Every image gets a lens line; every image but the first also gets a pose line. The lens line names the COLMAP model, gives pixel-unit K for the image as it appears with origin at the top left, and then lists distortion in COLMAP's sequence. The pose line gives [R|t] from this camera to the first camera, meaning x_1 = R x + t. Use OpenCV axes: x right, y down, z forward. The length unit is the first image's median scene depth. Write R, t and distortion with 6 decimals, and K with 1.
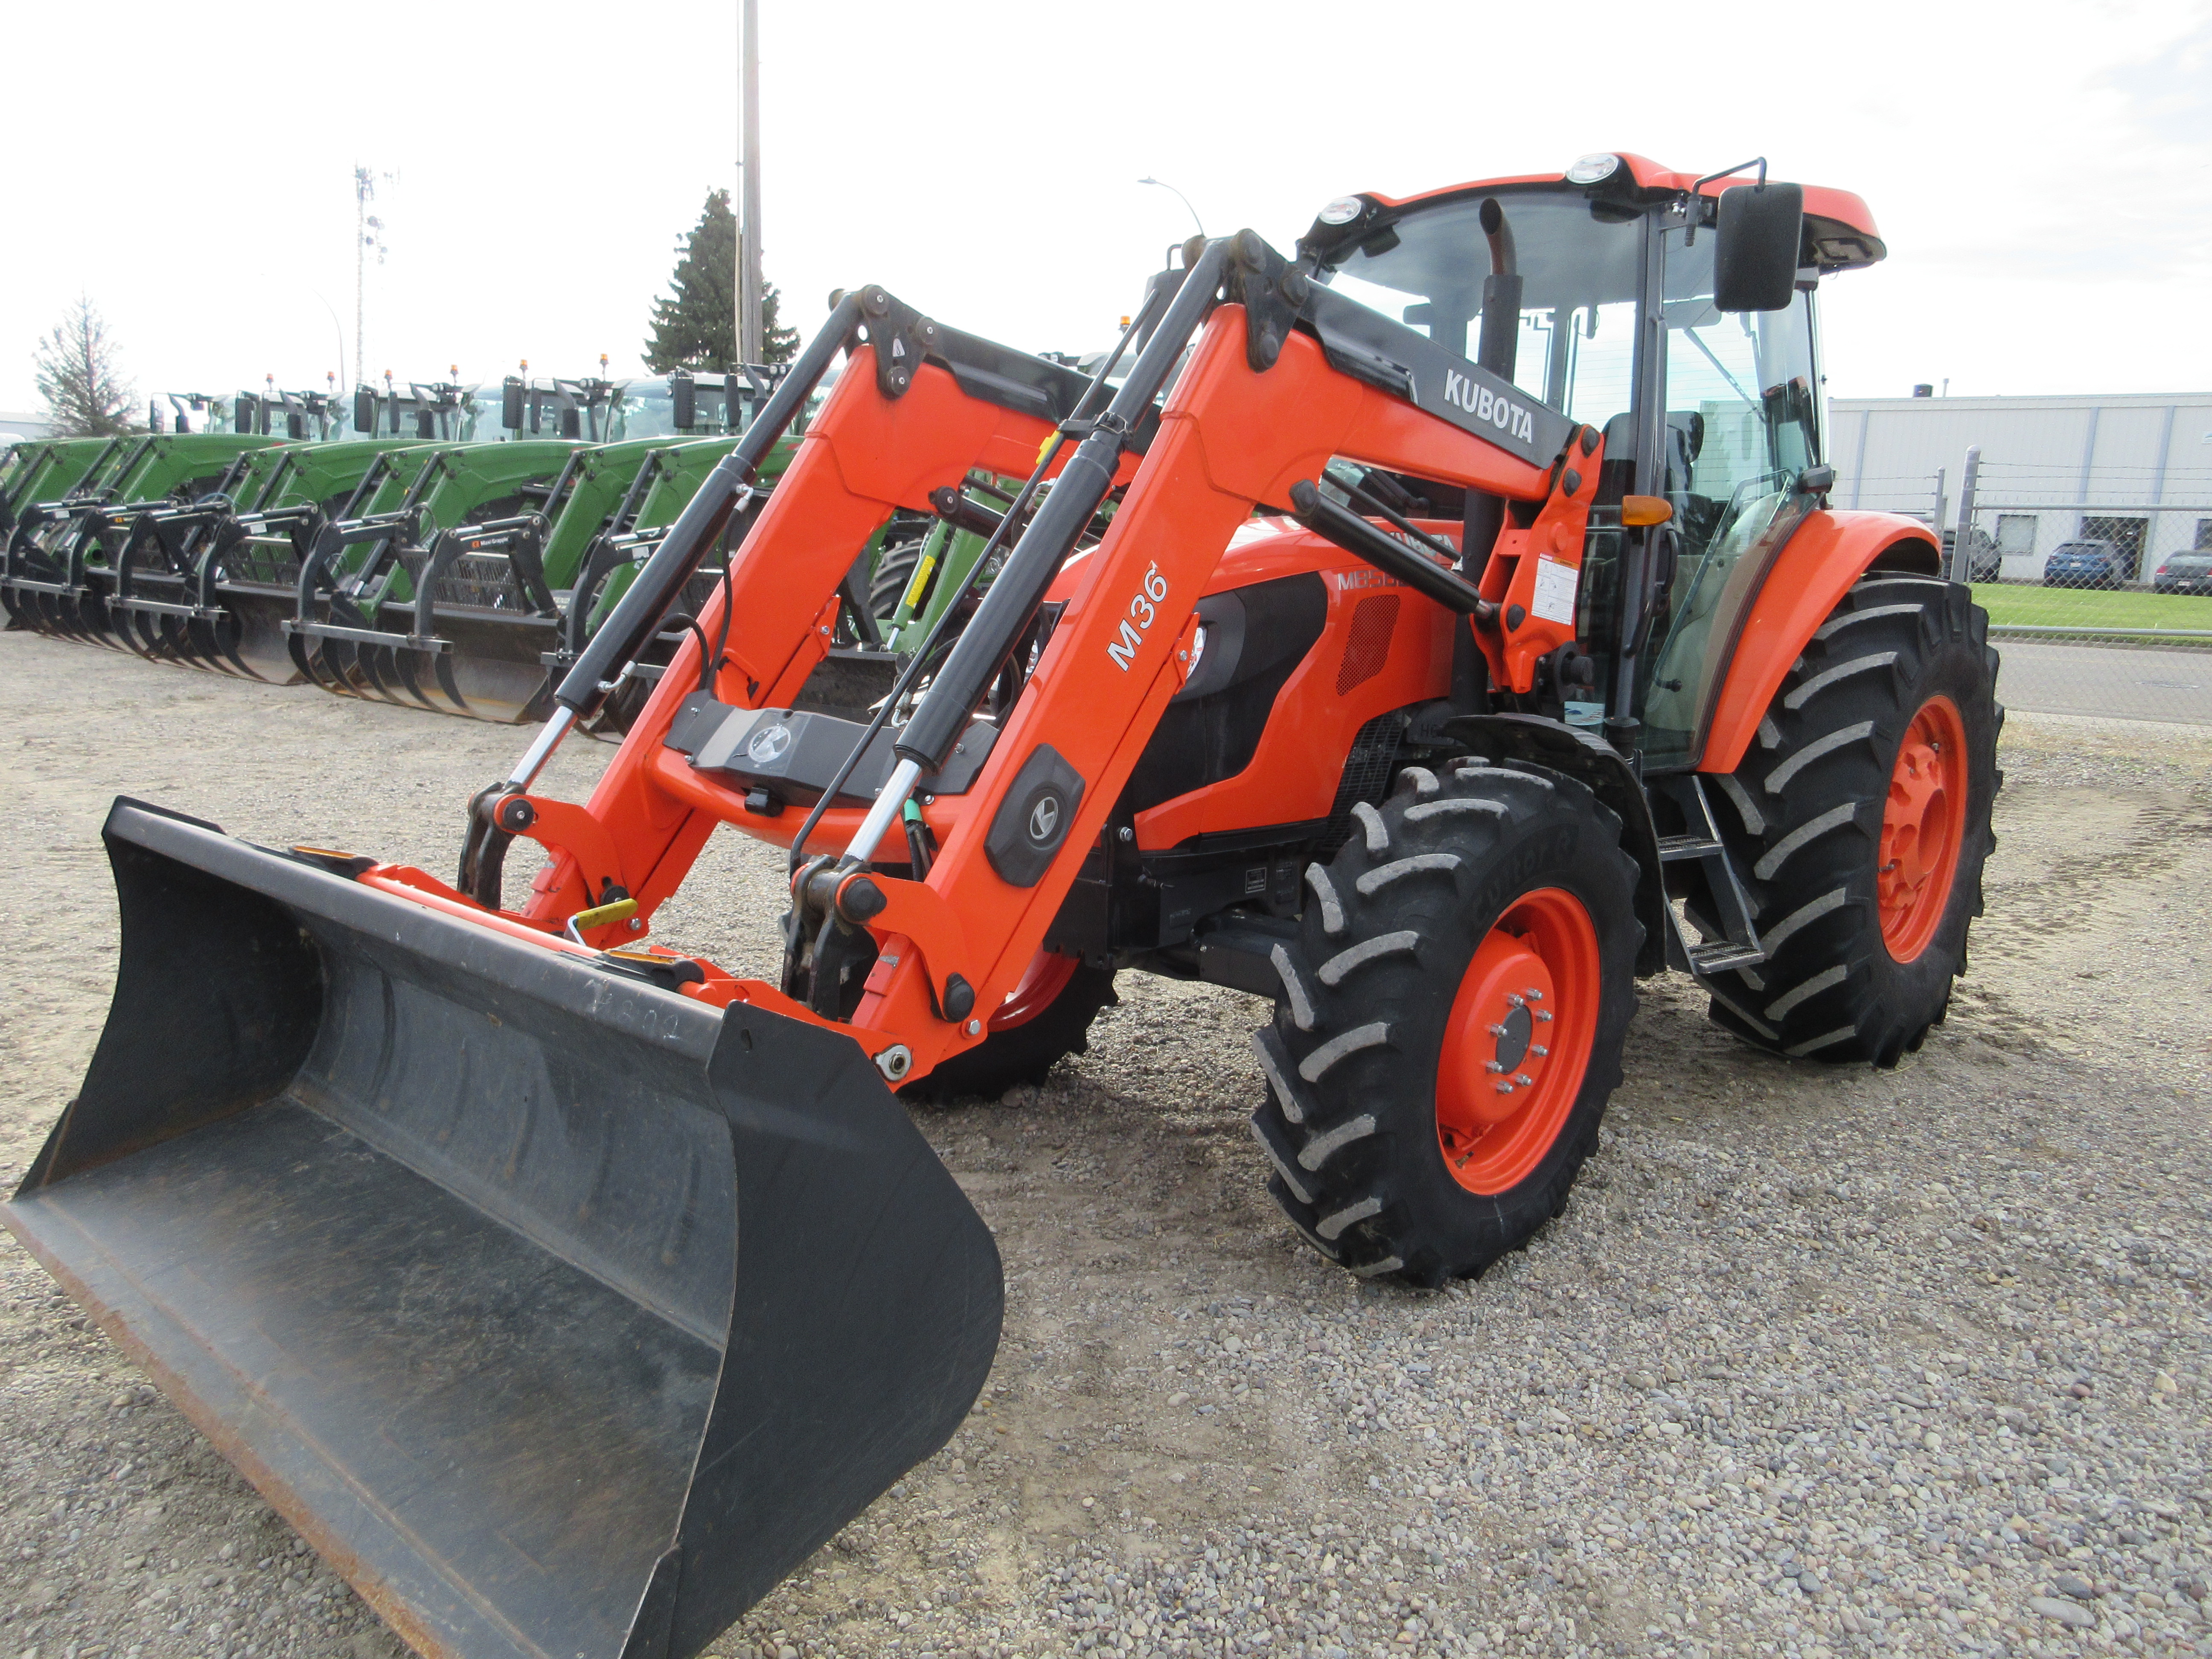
lens RADIAL K [[1634.0, 0, 1104.2], [0, 1634.0, 829.2], [0, 0, 1]] dist [-0.003745, 0.001967]
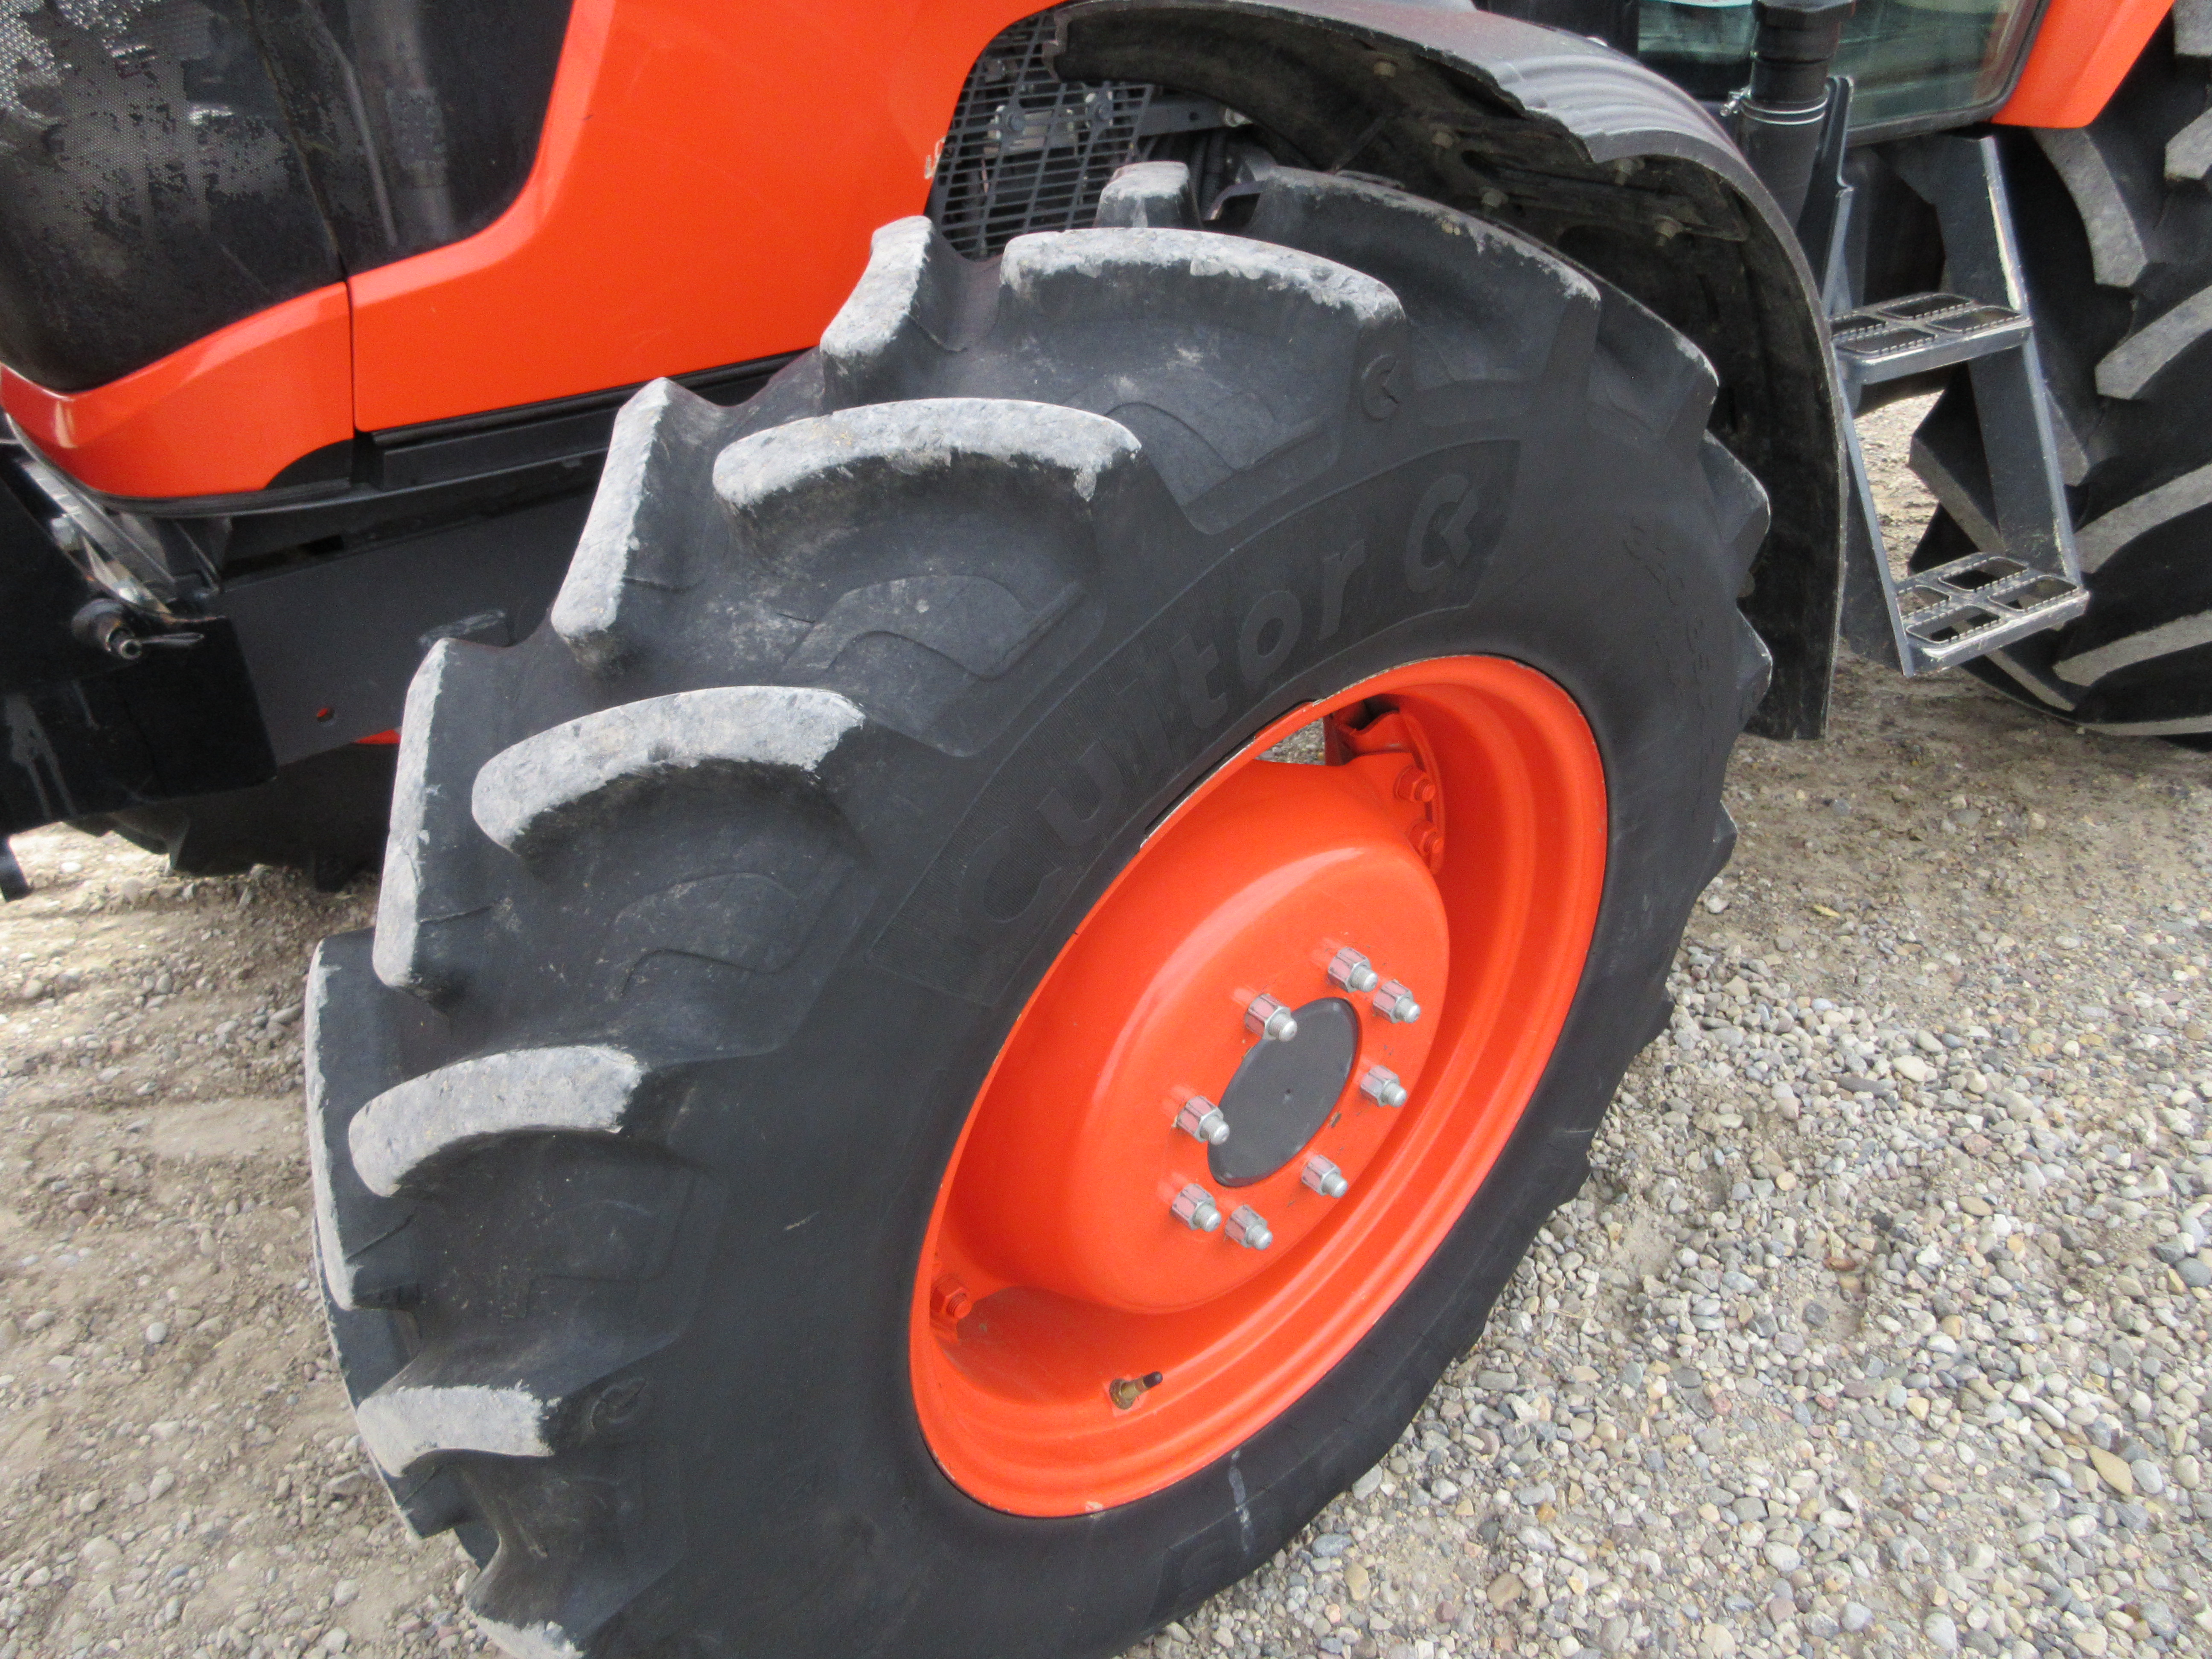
lens RADIAL K [[1634.0, 0, 1117.9], [0, 1634.0, 825.5], [0, 0, 1]] dist [-0.003745, 0.001967]
pose [[0.995050, 0.009306, -0.098943, 0.219412], [0.029247, 0.924096, 0.381041, -0.041131], [0.094978, -0.382048, 0.919249, 0.630985]]
